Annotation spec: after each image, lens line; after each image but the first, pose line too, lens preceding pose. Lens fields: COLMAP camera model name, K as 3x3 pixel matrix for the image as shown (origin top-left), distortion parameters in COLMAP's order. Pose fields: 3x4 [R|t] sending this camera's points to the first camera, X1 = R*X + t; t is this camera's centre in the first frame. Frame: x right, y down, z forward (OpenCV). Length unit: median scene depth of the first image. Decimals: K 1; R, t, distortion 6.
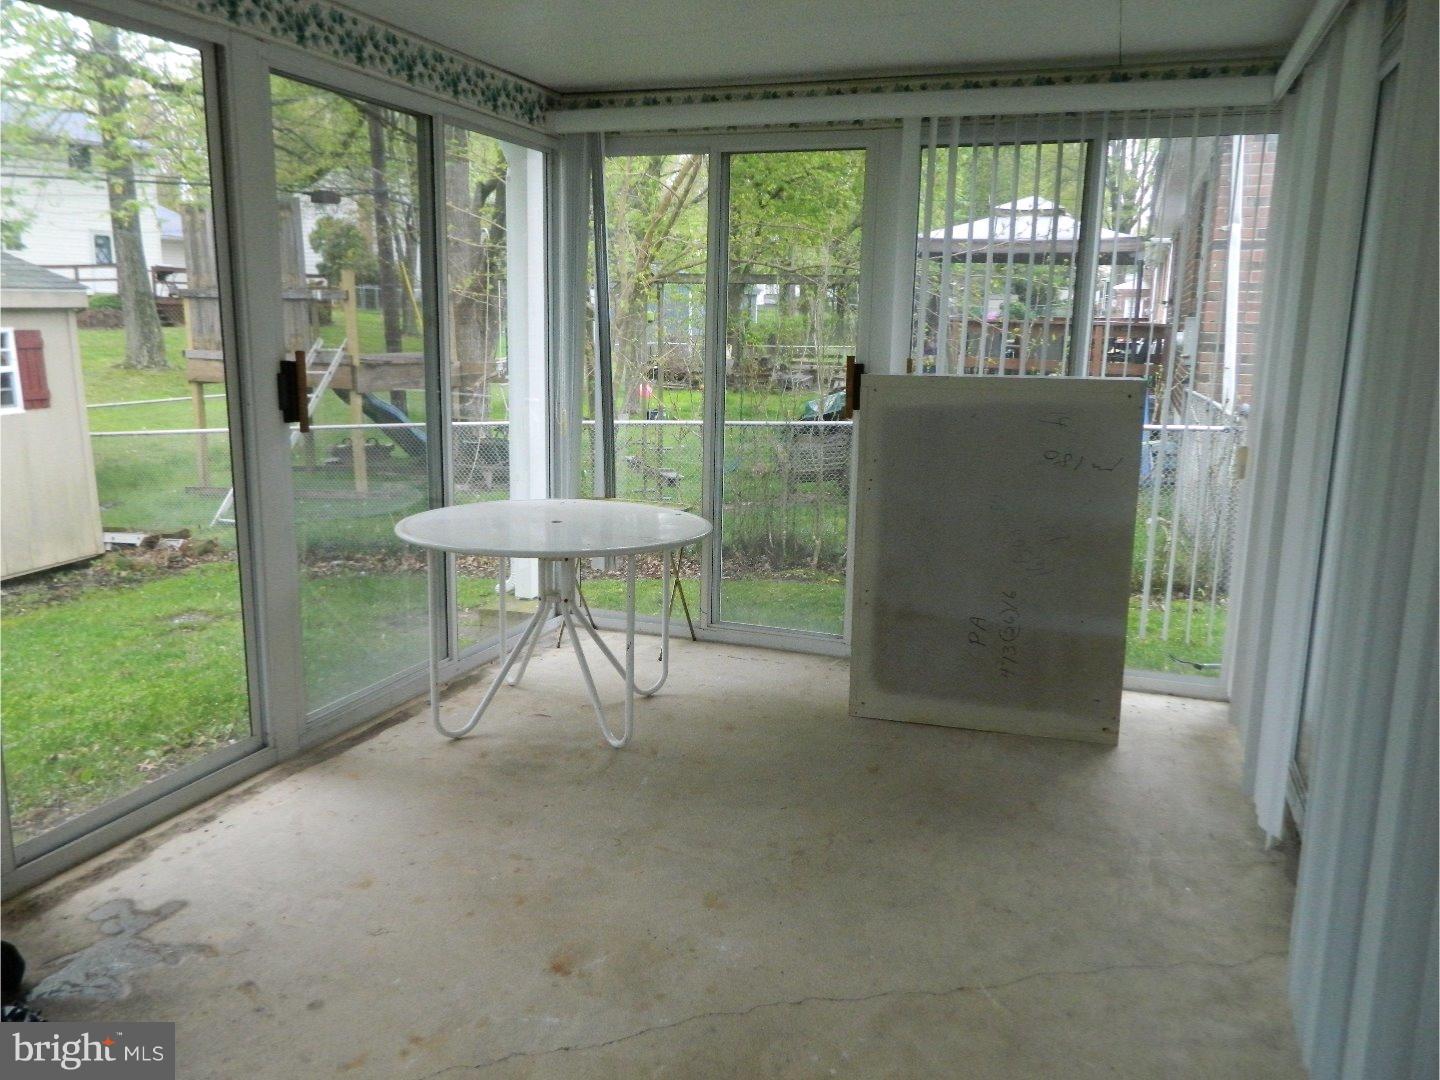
lens RADIAL K [[1075.5, 0, 726.8], [0, 1075.5, 532.0], [0, 0, 1]] dist [-0.007776, -0.008052]
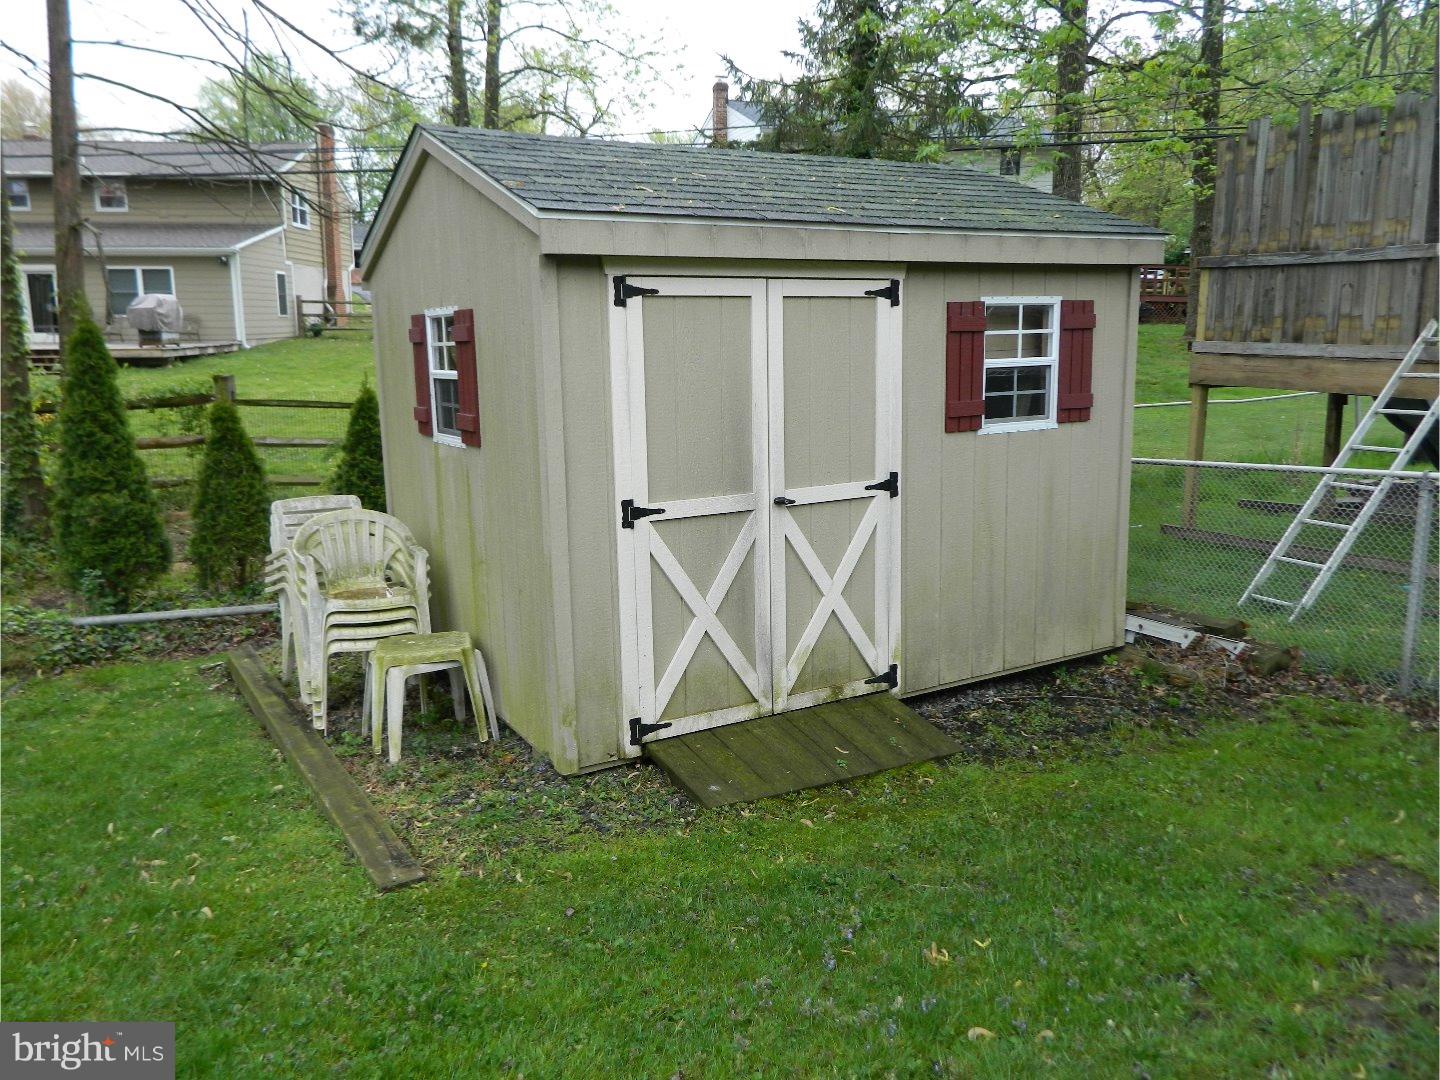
lens RADIAL K [[1075.5, 0, 726.8], [0, 1075.5, 532.0], [0, 0, 1]] dist [-0.007776, -0.008052]
pose [[0.728423, 0.111756, -0.675951, -0.324109], [-0.113792, 0.992638, 0.041489, -0.048868], [0.675611, 0.046696, 0.735778, 0.355824]]
